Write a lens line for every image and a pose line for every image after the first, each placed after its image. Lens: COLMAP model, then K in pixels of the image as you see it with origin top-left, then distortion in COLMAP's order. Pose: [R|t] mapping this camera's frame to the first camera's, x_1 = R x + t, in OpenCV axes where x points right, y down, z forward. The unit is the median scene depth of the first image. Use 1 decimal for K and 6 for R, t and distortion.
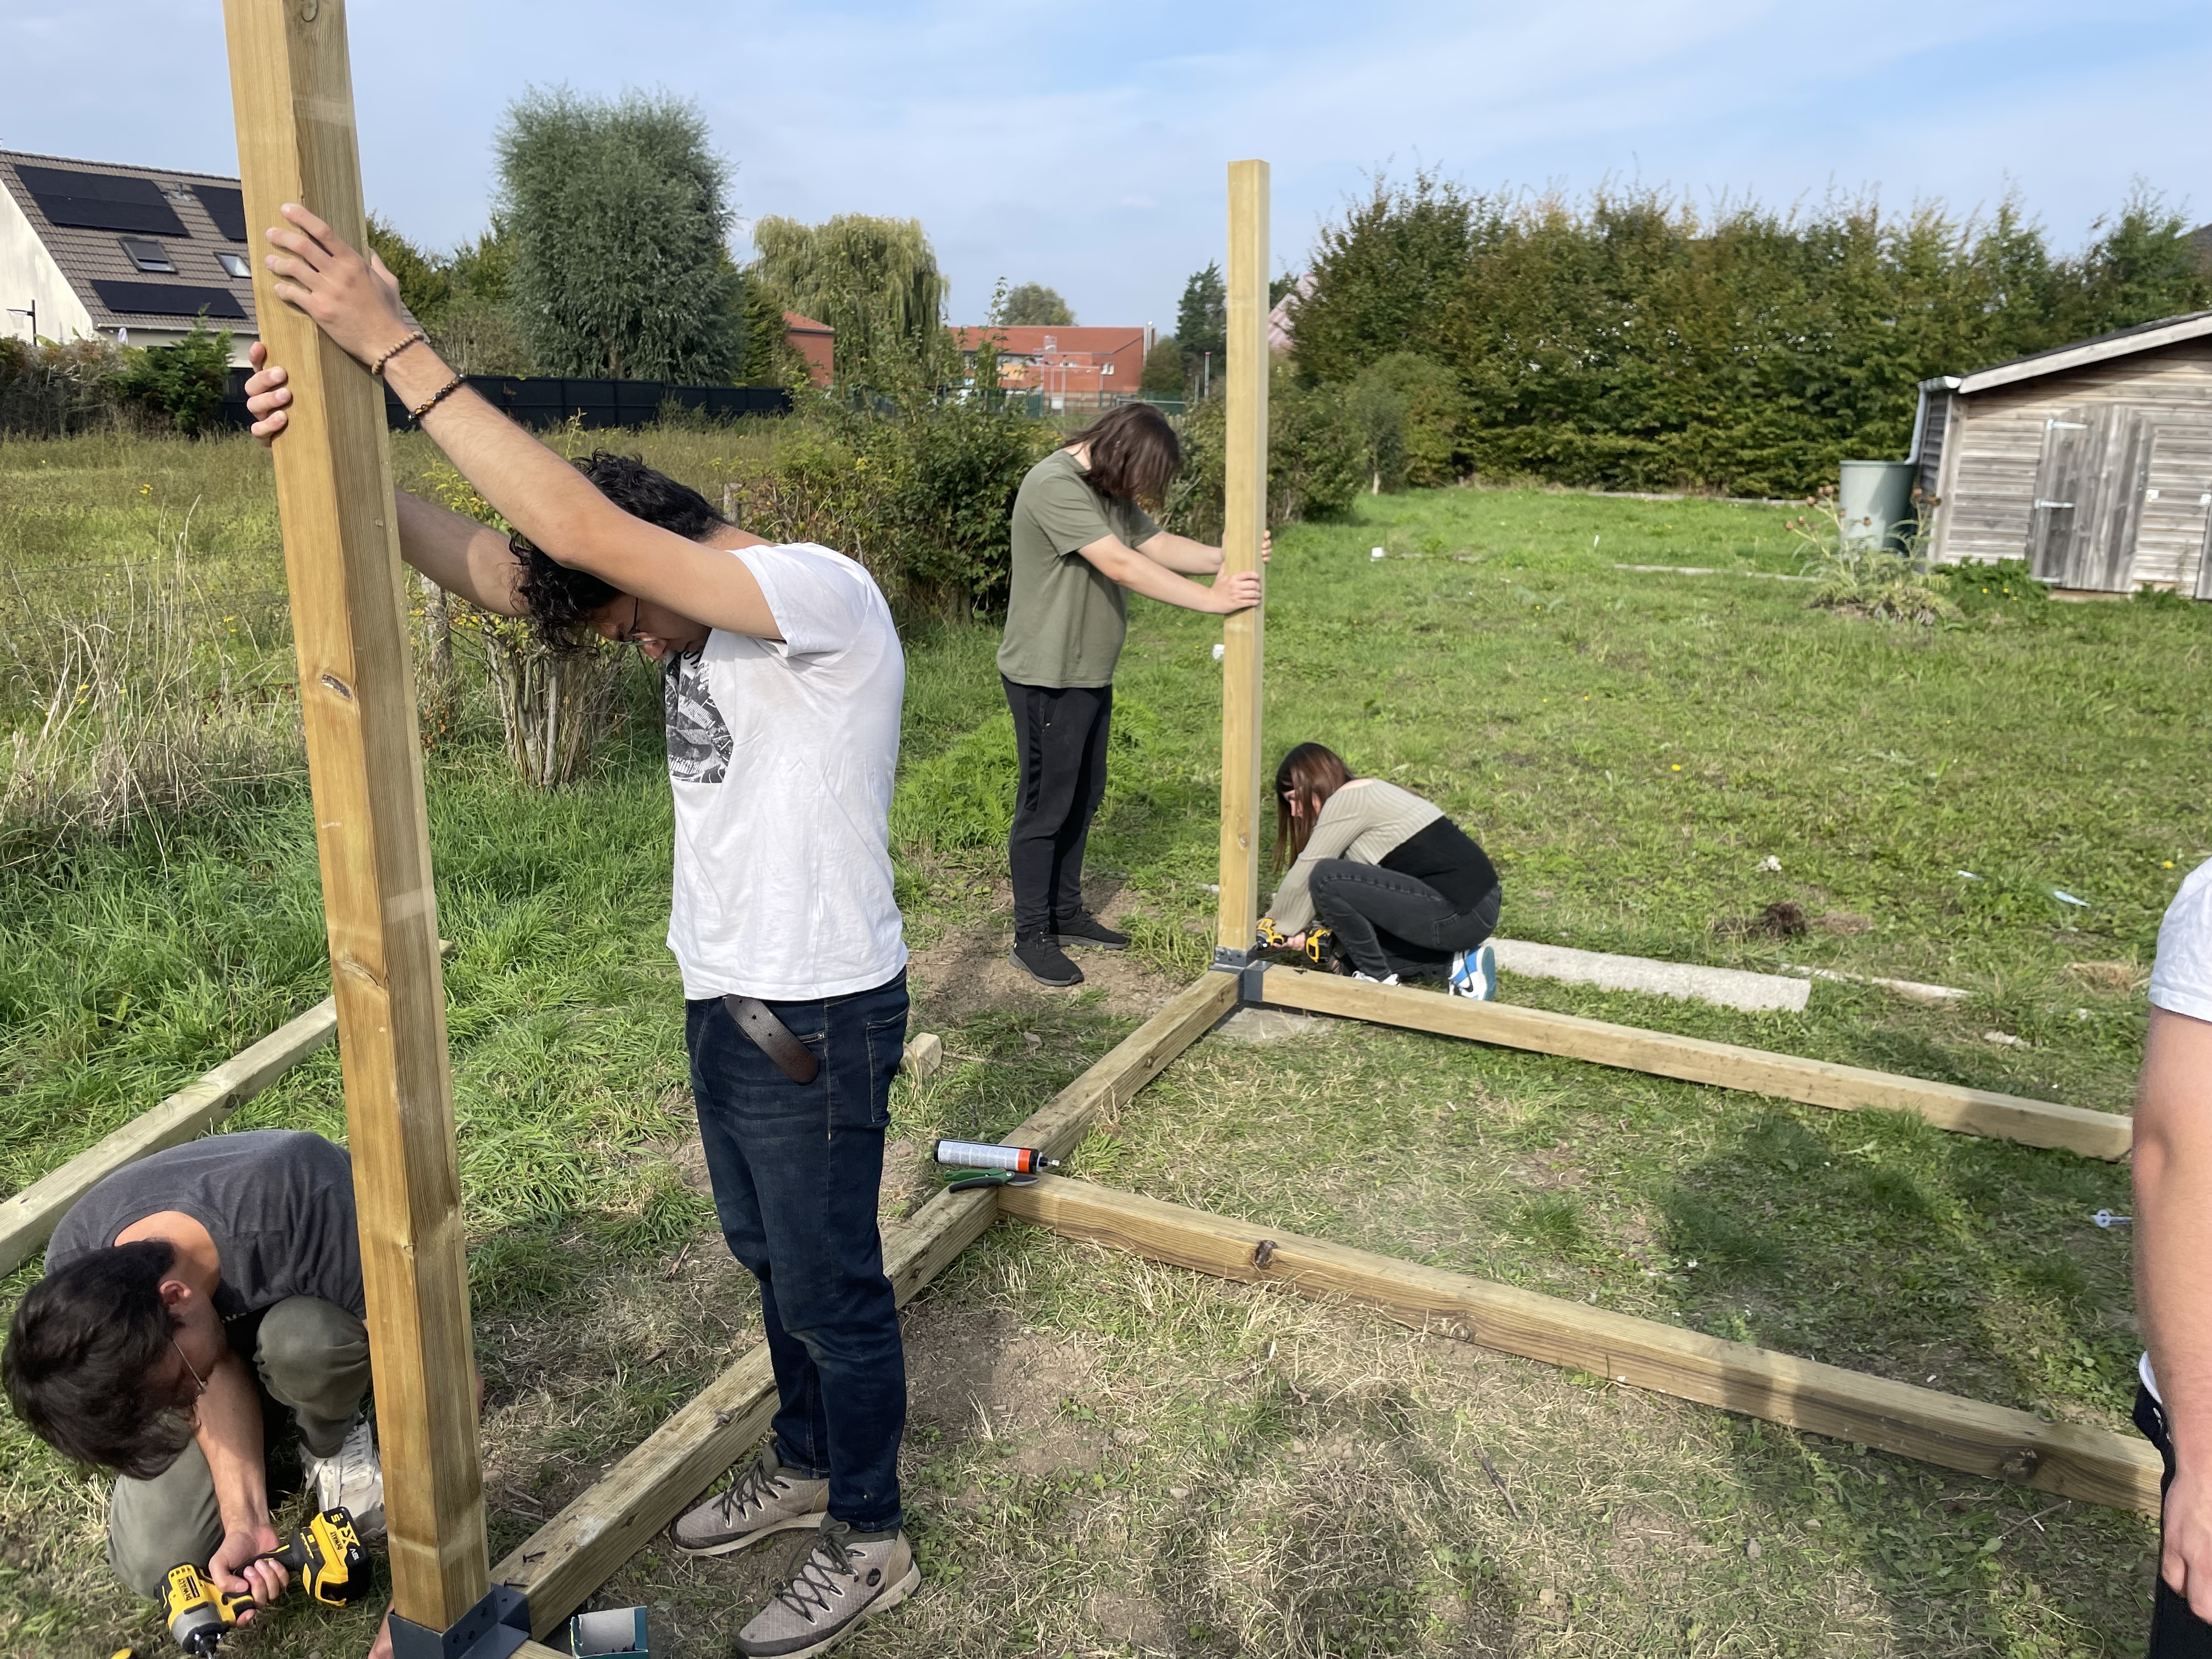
lens RADIAL K [[1704.6, 0, 1103.8], [0, 1704.6, 815.7], [0, 0, 1]] dist [0.047655, -0.077104]
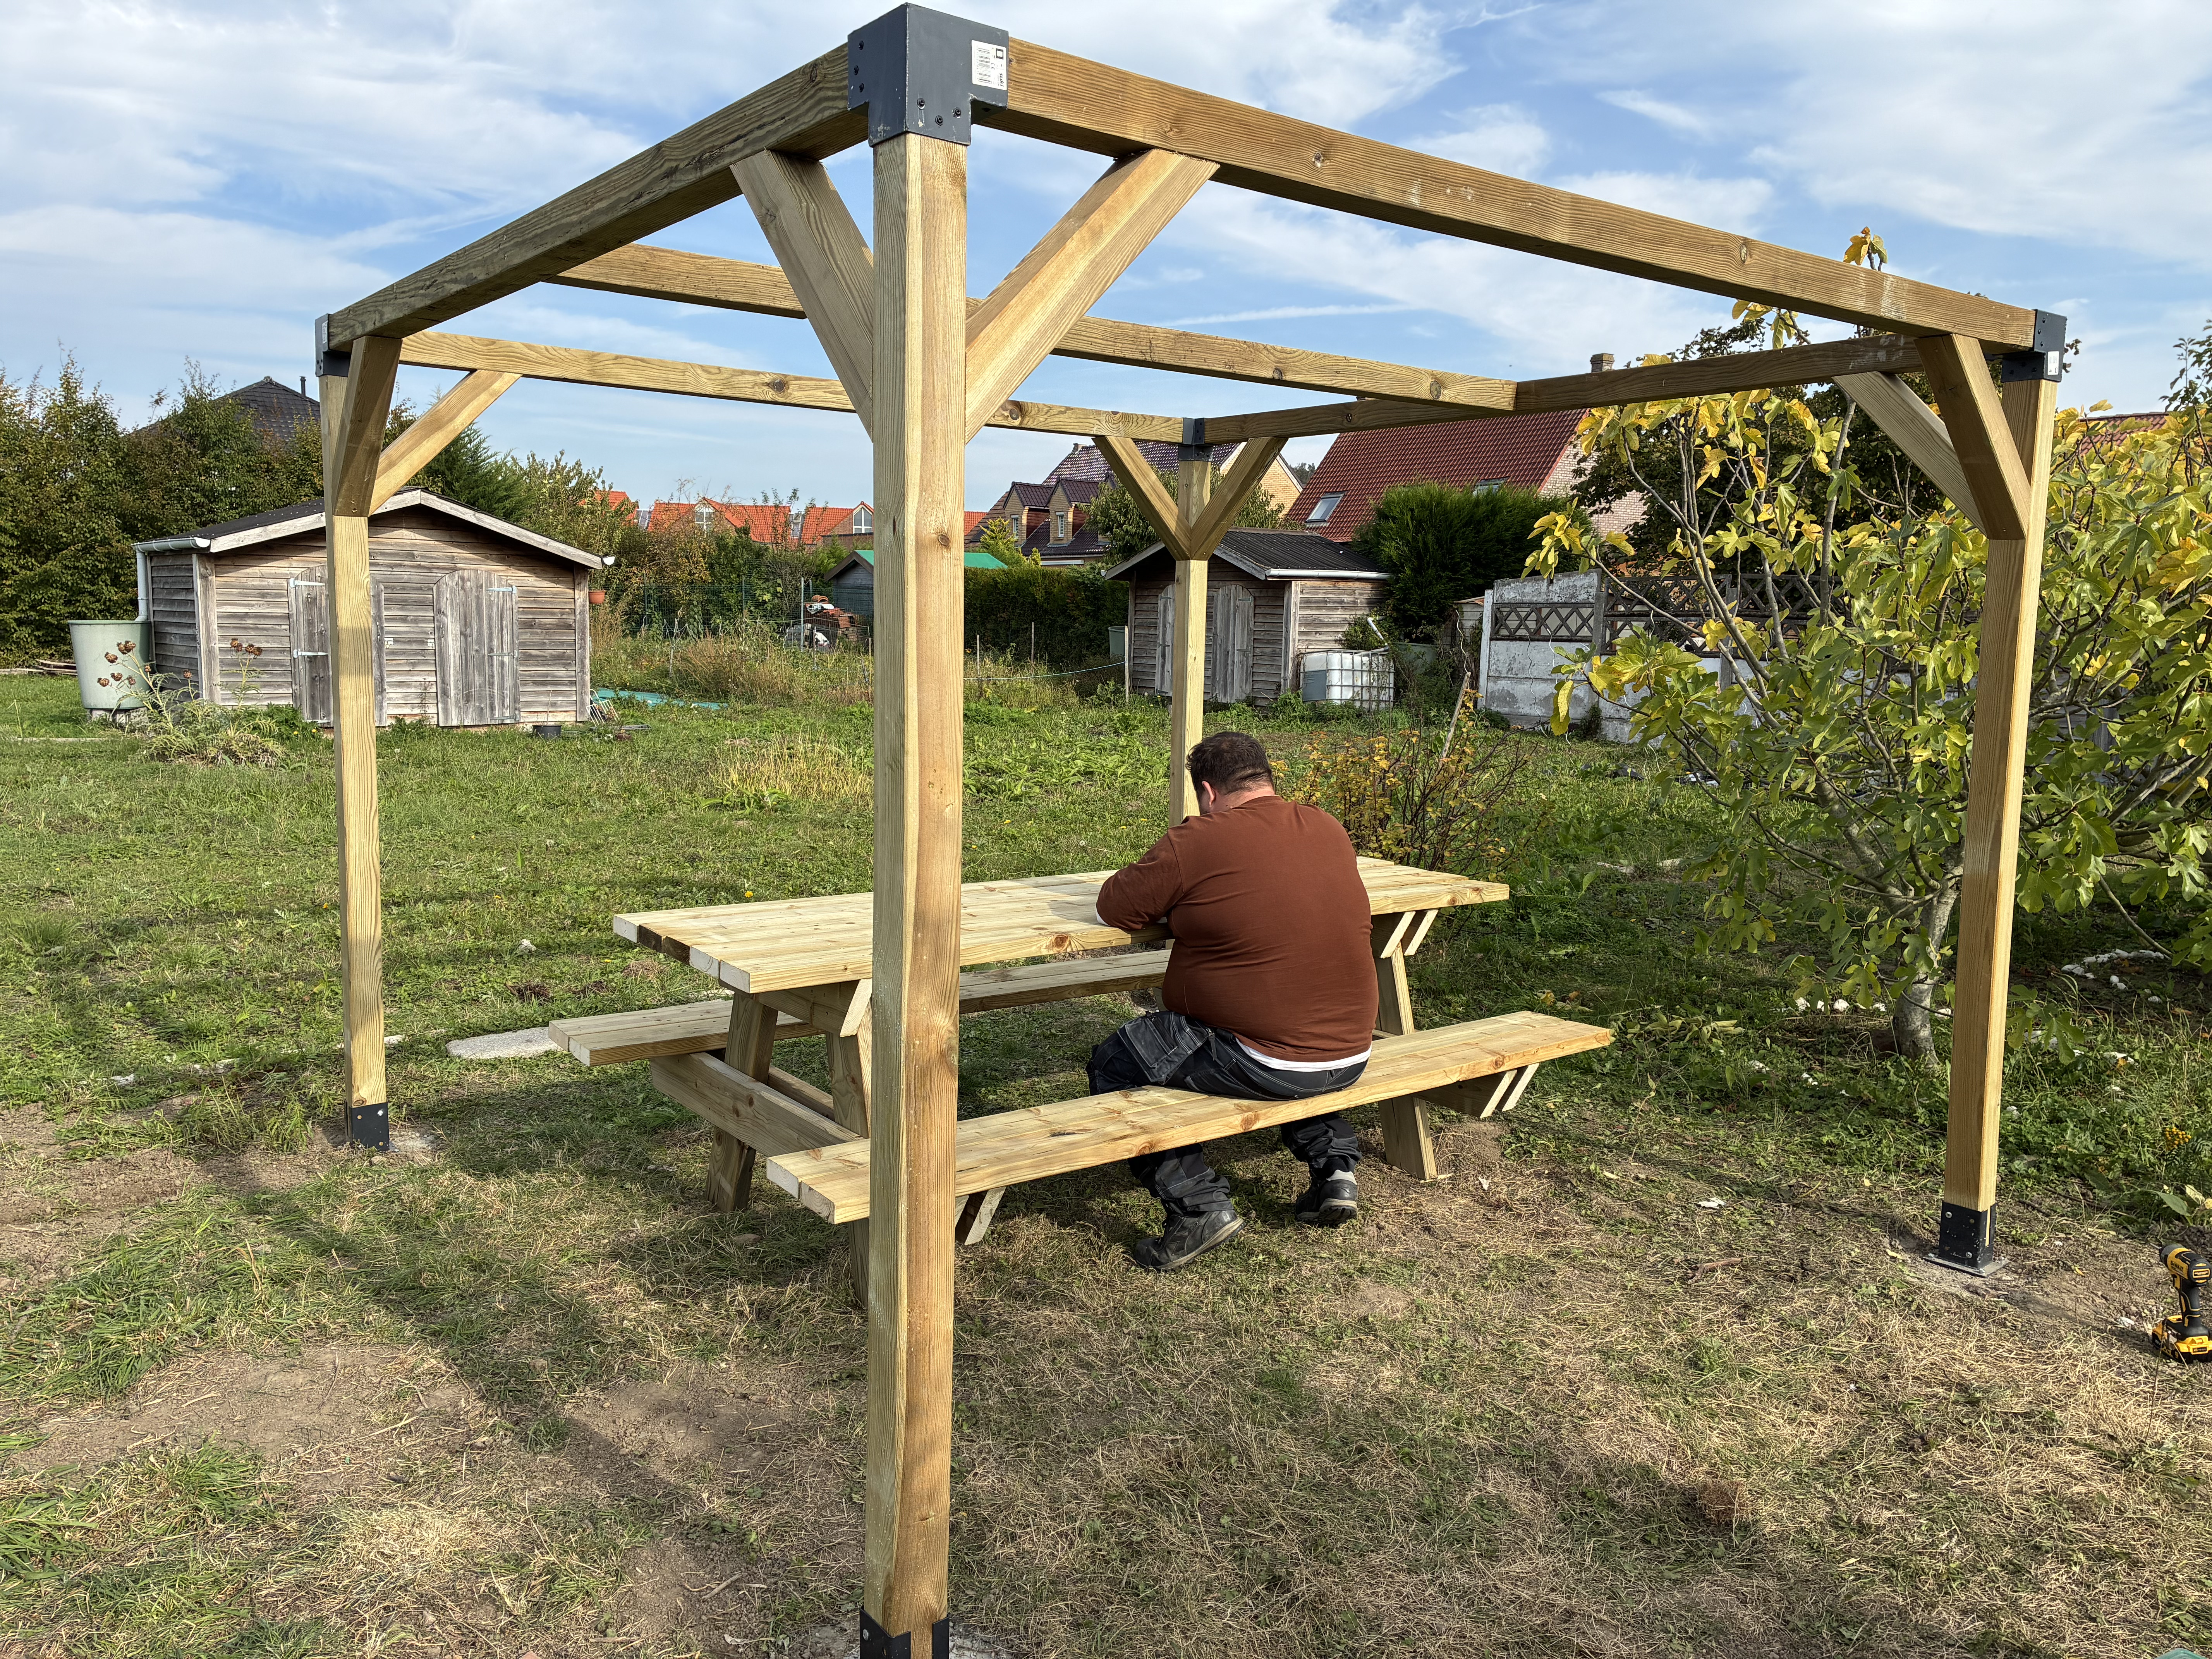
lens RADIAL K [[1686.3, 0, 1104.4], [0, 1686.3, 820.7], [0, 0, 1]] dist [0.026861, -0.019727]
pose [[0.491745, -0.122886, 0.862025, -0.067380], [0.200005, 0.979462, 0.025534, -0.000838], [-0.847458, 0.159853, 0.506223, 0.015464]]
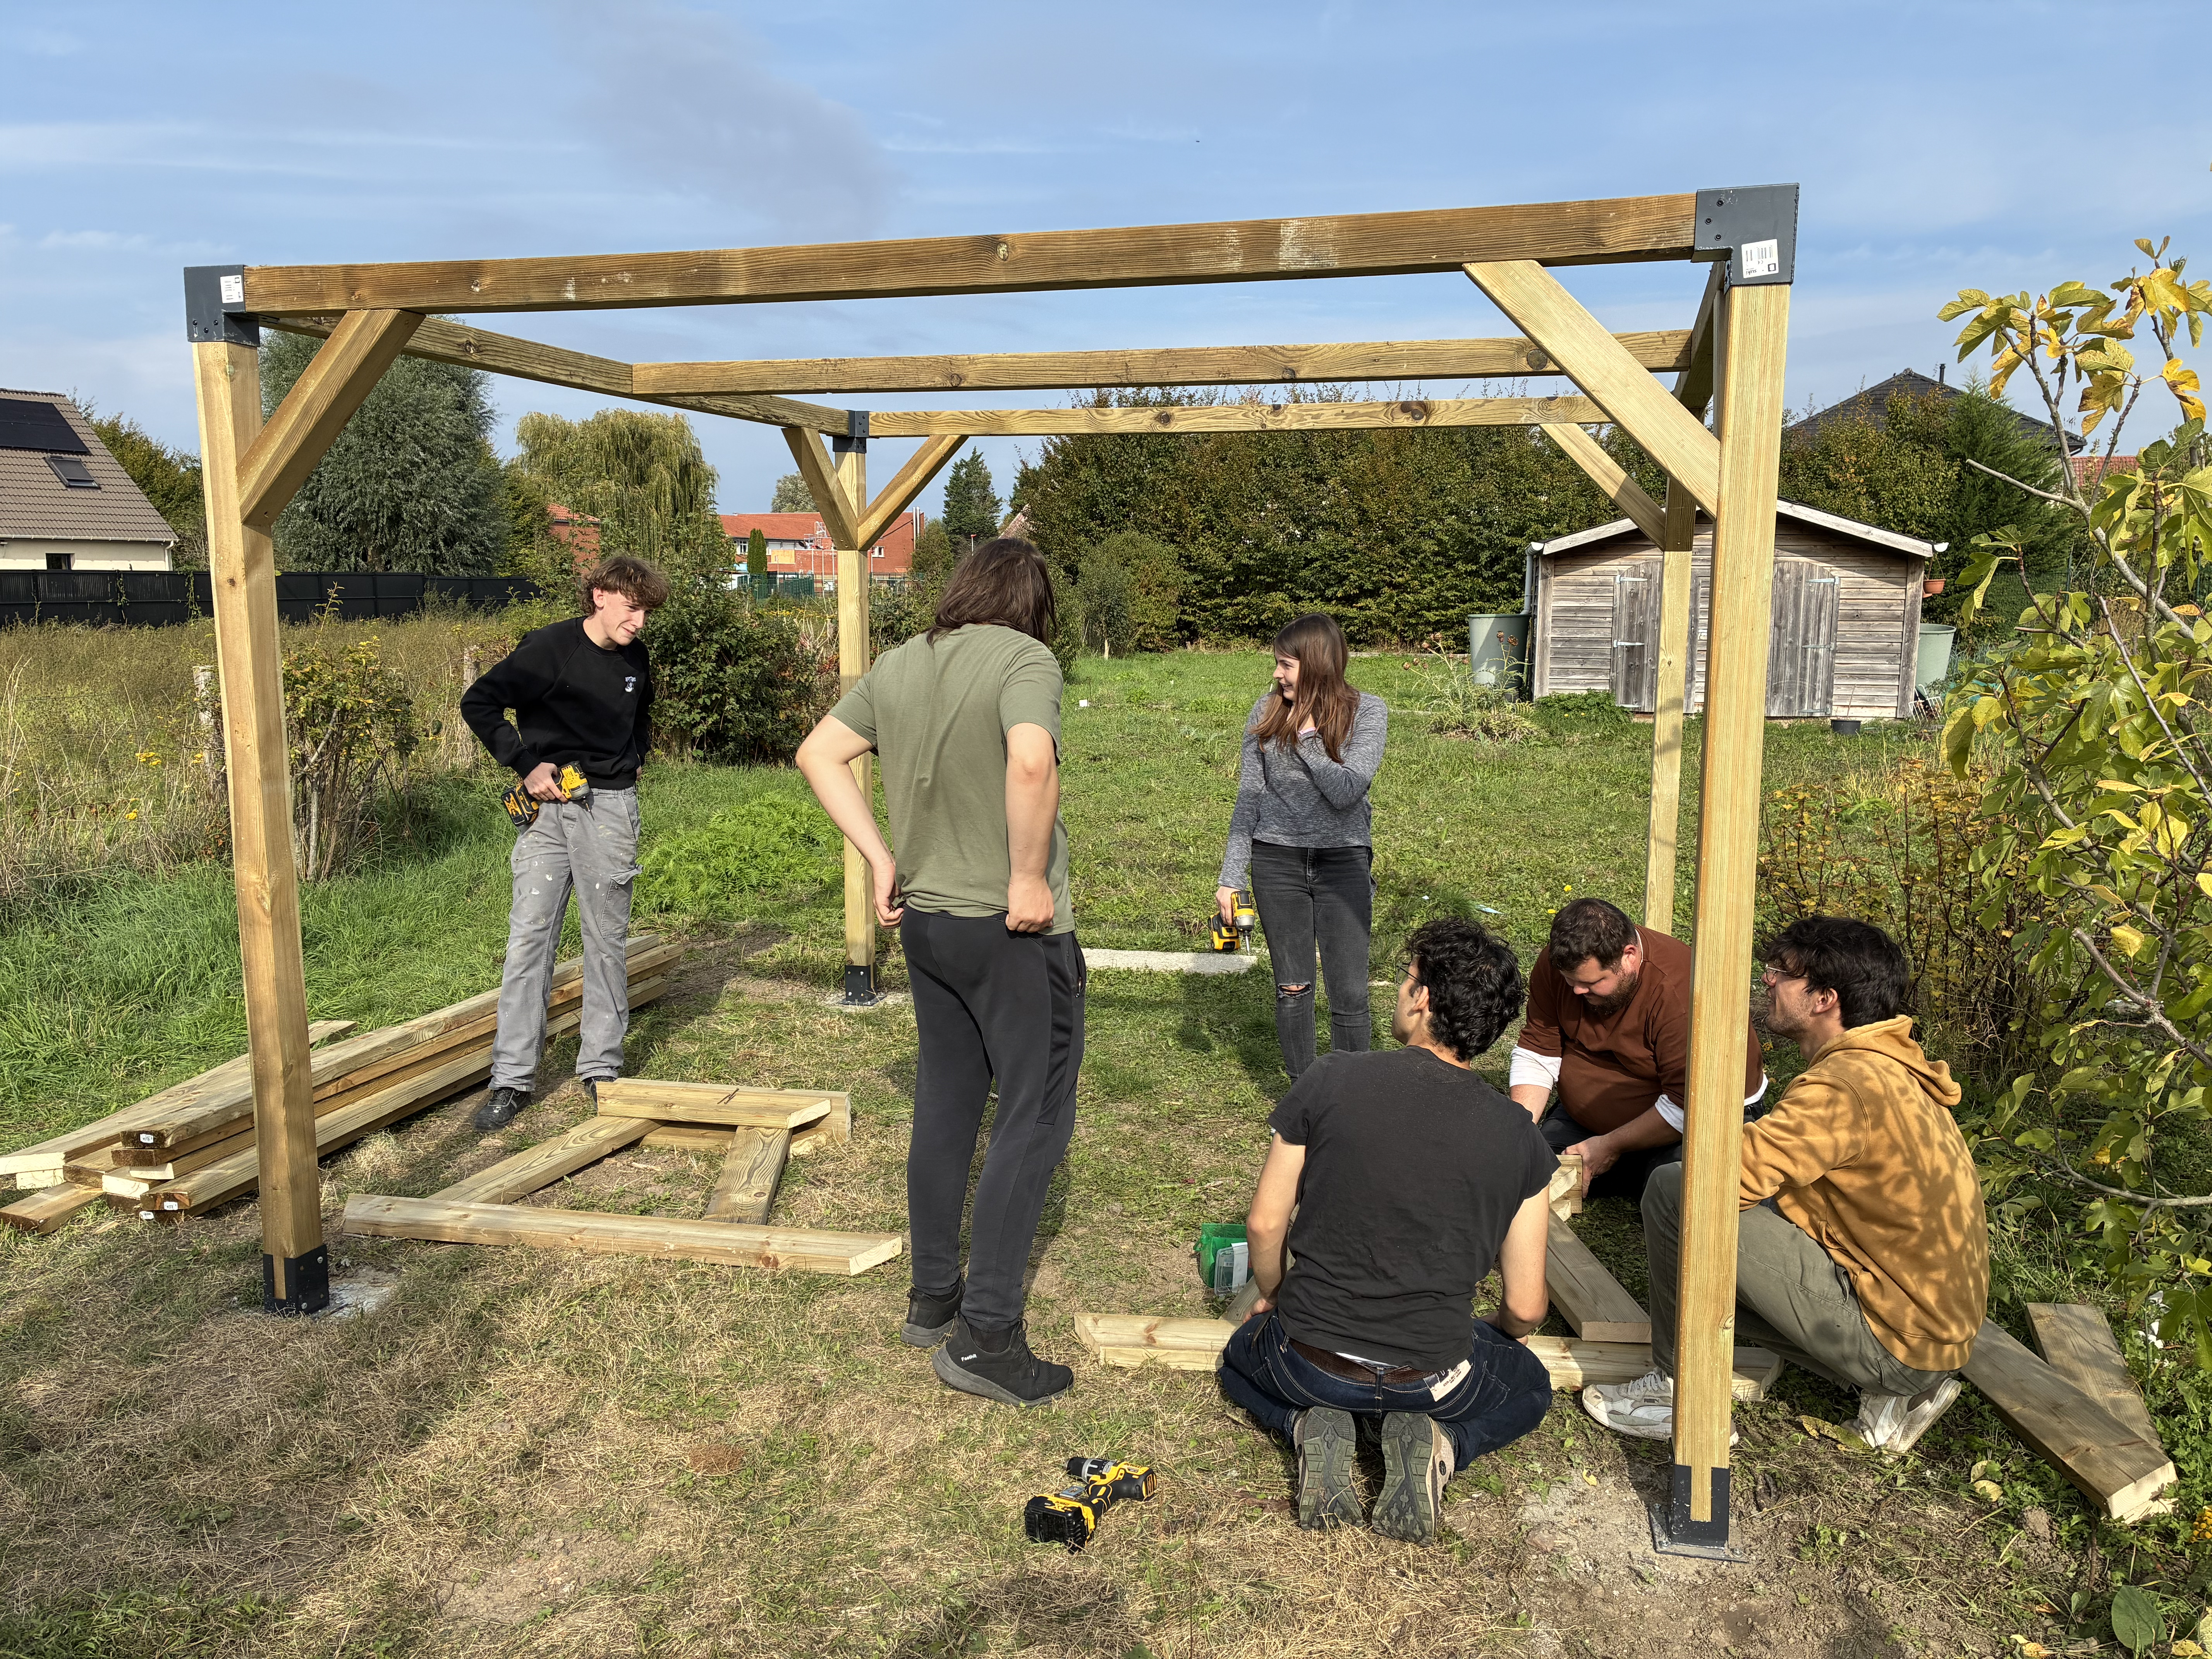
lens RADIAL K [[1686.3, 0, 1103.2], [0, 1686.3, 832.6], [0, 0, 1]] dist [0.026861, -0.019727]
pose [[0.991126, -0.041830, 0.126172, 0.016115], [0.053035, 0.994814, -0.086793, 0.015153], [-0.121887, 0.092714, 0.988204, -0.050926]]
